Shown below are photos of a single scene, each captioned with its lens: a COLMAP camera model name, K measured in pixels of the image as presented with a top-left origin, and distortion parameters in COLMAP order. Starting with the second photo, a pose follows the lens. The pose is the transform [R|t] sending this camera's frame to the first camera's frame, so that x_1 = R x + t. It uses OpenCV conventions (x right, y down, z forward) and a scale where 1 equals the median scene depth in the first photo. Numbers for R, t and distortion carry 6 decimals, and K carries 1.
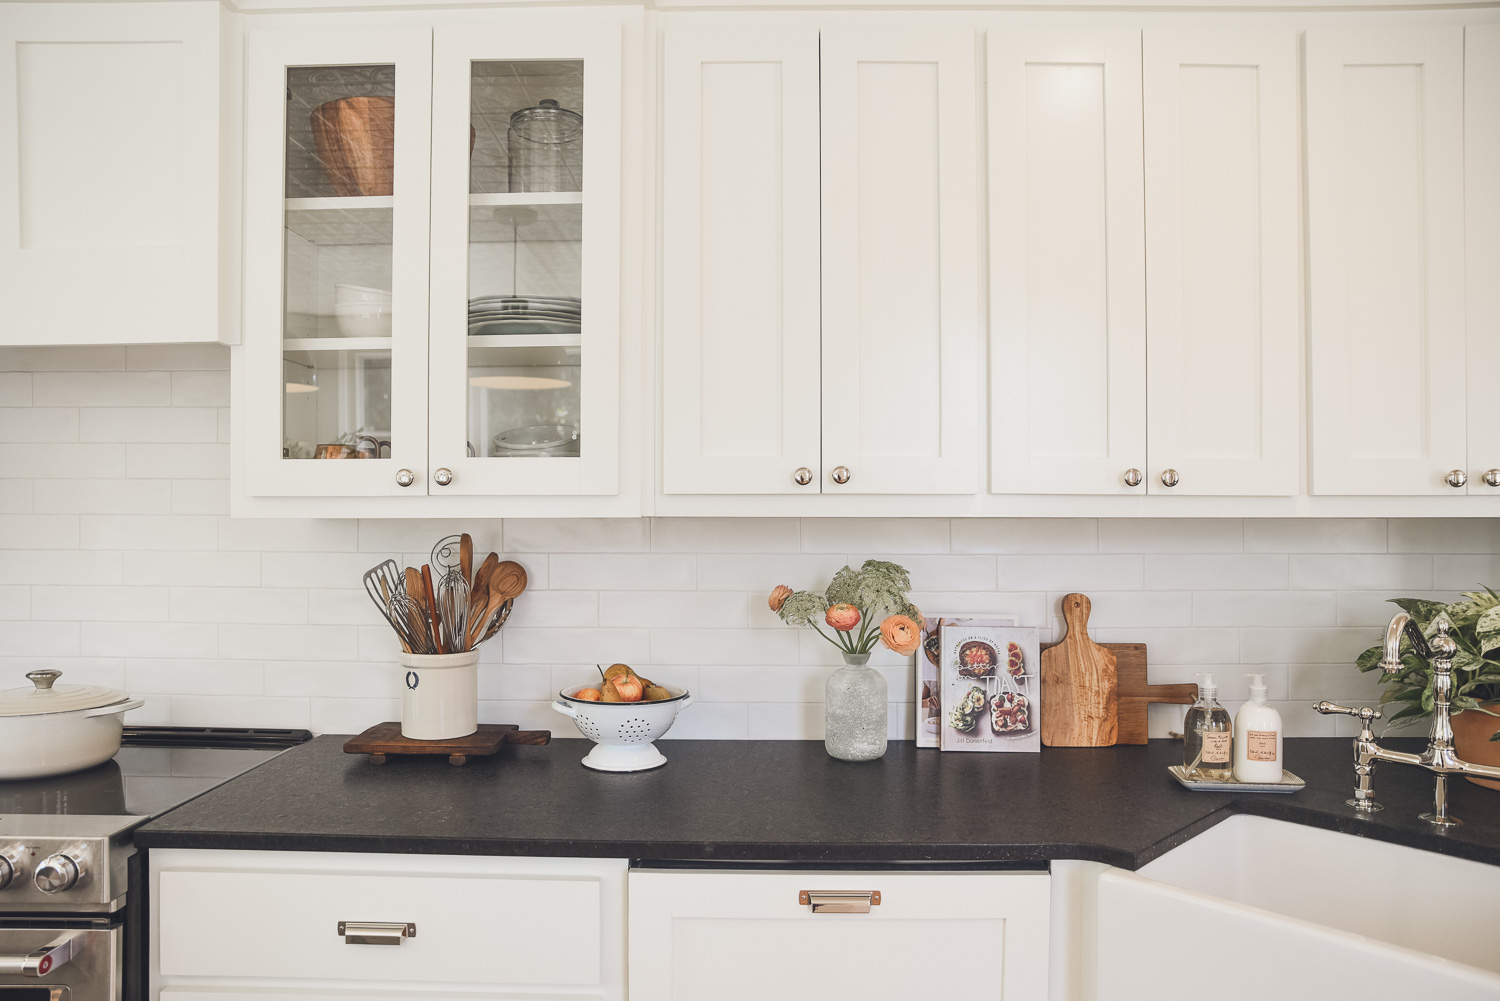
lens RADIAL K [[1084.6, 0, 754.3], [0, 1084.6, 490.8], [0, 0, 1]] dist [-0.087060, 0.088998]
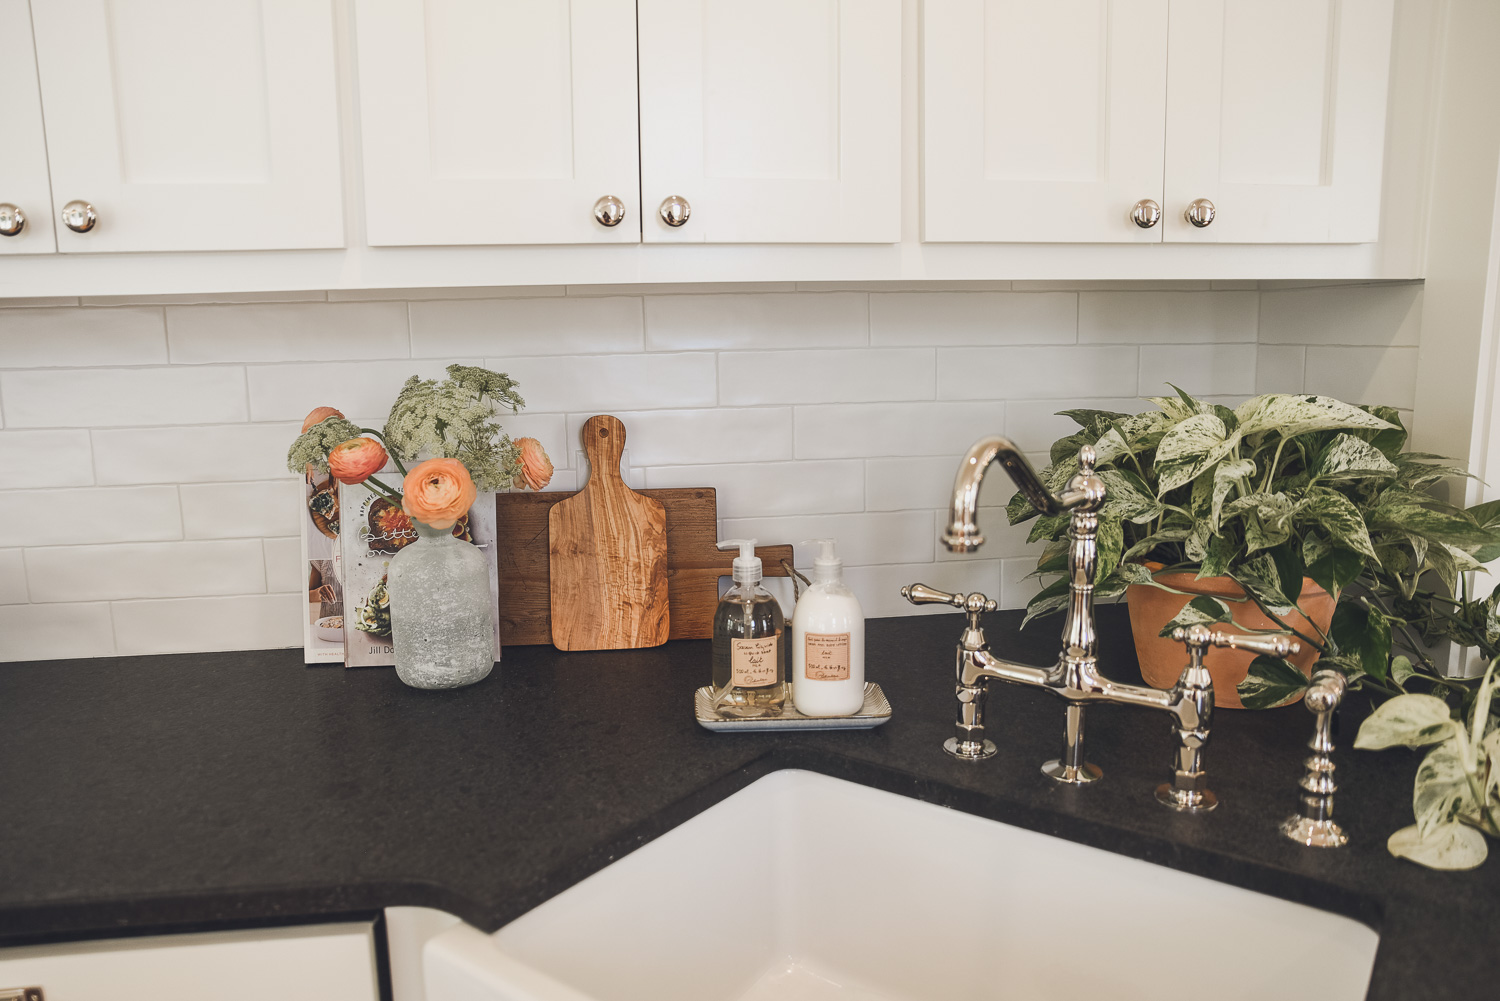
lens RADIAL K [[1140.8, 0, 750.0], [0, 1140.8, 500.5], [0, 0, 1]] dist [-0.116762, 0.112402]
pose [[0.987125, -0.041333, 0.154520, 0.320460], [0.015260, 0.985964, 0.166256, 0.040122], [-0.159223, -0.161758, 0.973901, 0.368421]]
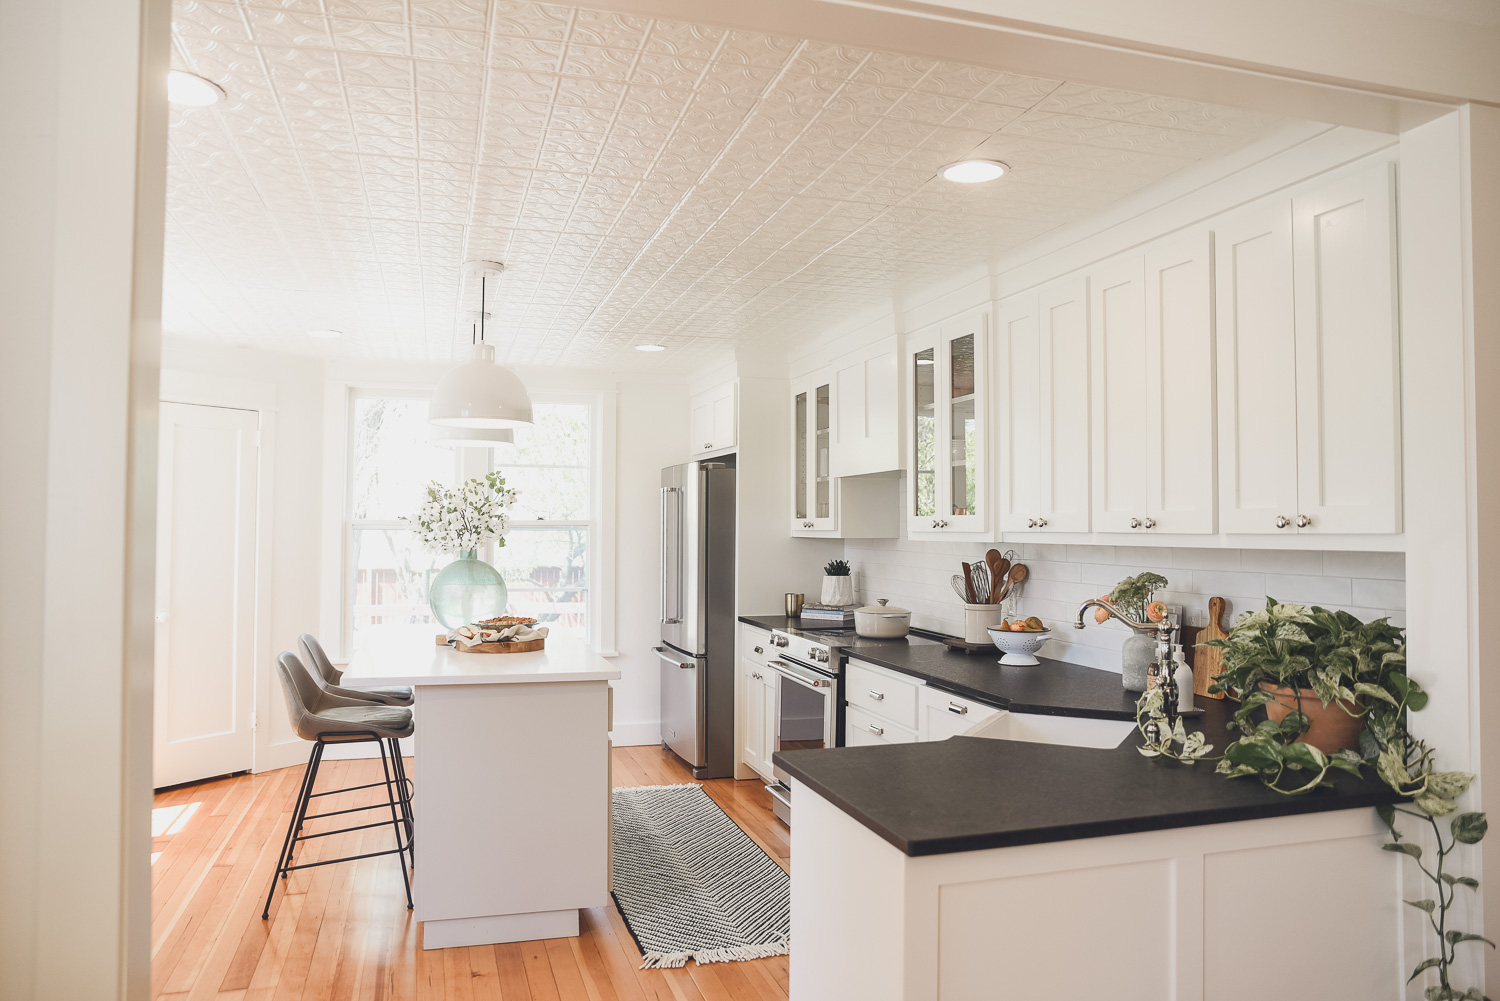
lens RADIAL K [[1040.3, 0, 744.8], [0, 1040.3, 499.5], [0, 0, 1]] dist [-0.104230, 0.093203]
pose [[0.305519, -0.023873, -0.951887, 1.688580], [-0.001464, 0.999673, -0.025541, -0.006984], [0.952185, 0.009196, 0.305384, -0.092613]]
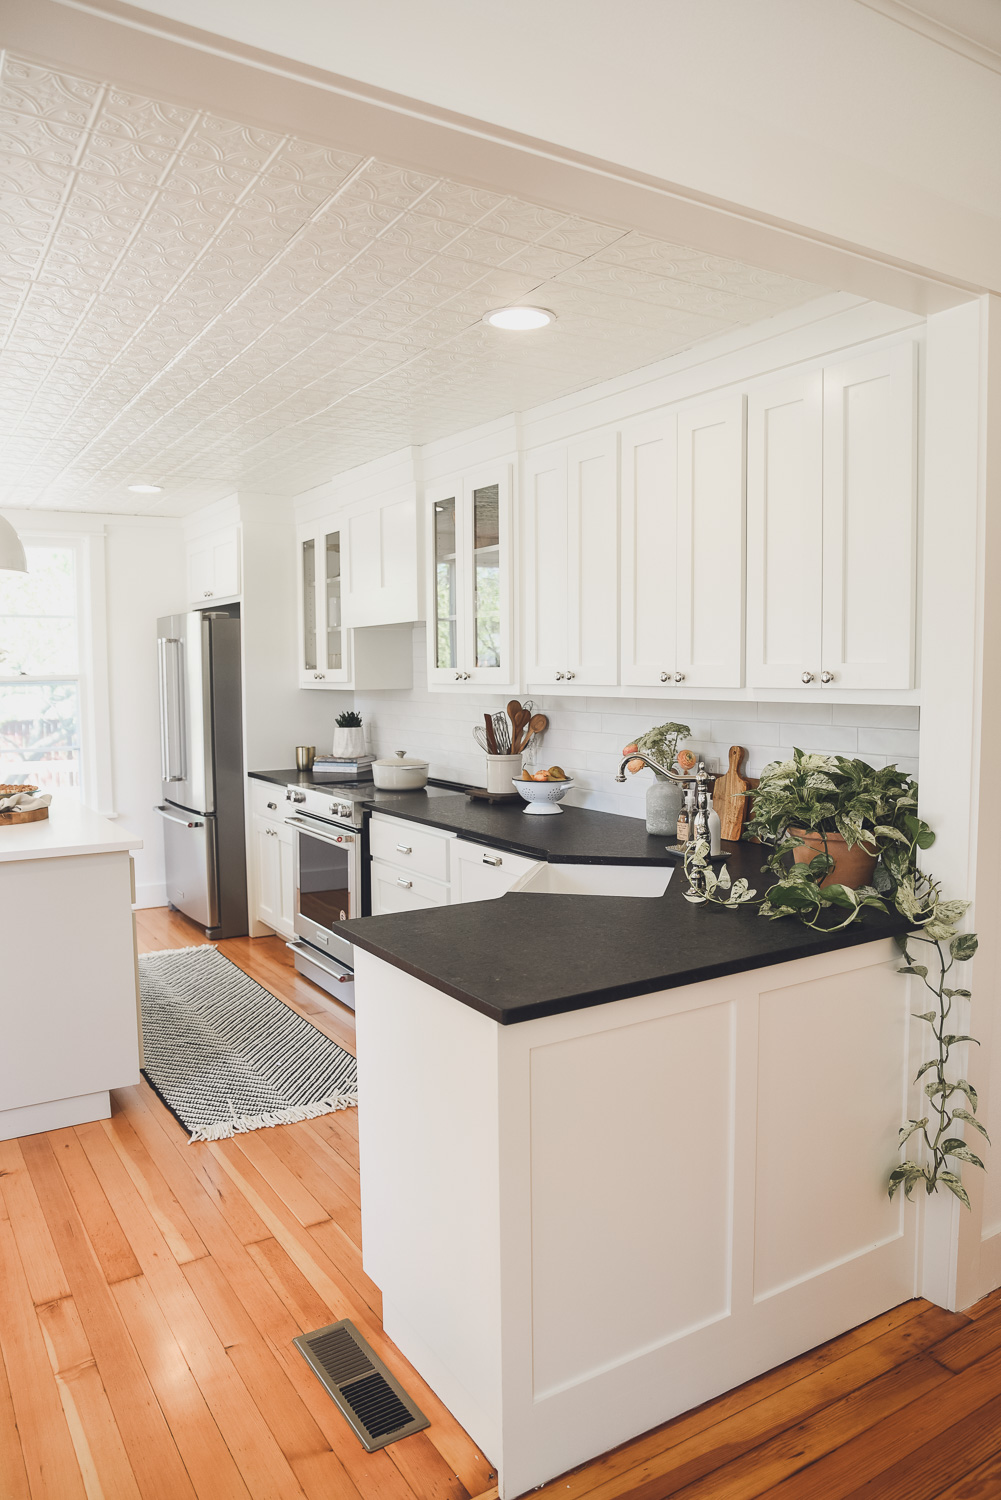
lens RADIAL K [[1033.7, 0, 500.5], [0, 1033.7, 750.0], [0, 0, 1]] dist [-0.111043, 0.099844]
pose [[0.545651, 0.061450, -0.835756, 1.603102], [0.009553, 0.996787, 0.079527, -0.029408], [0.837958, -0.051378, 0.543311, -0.158126]]
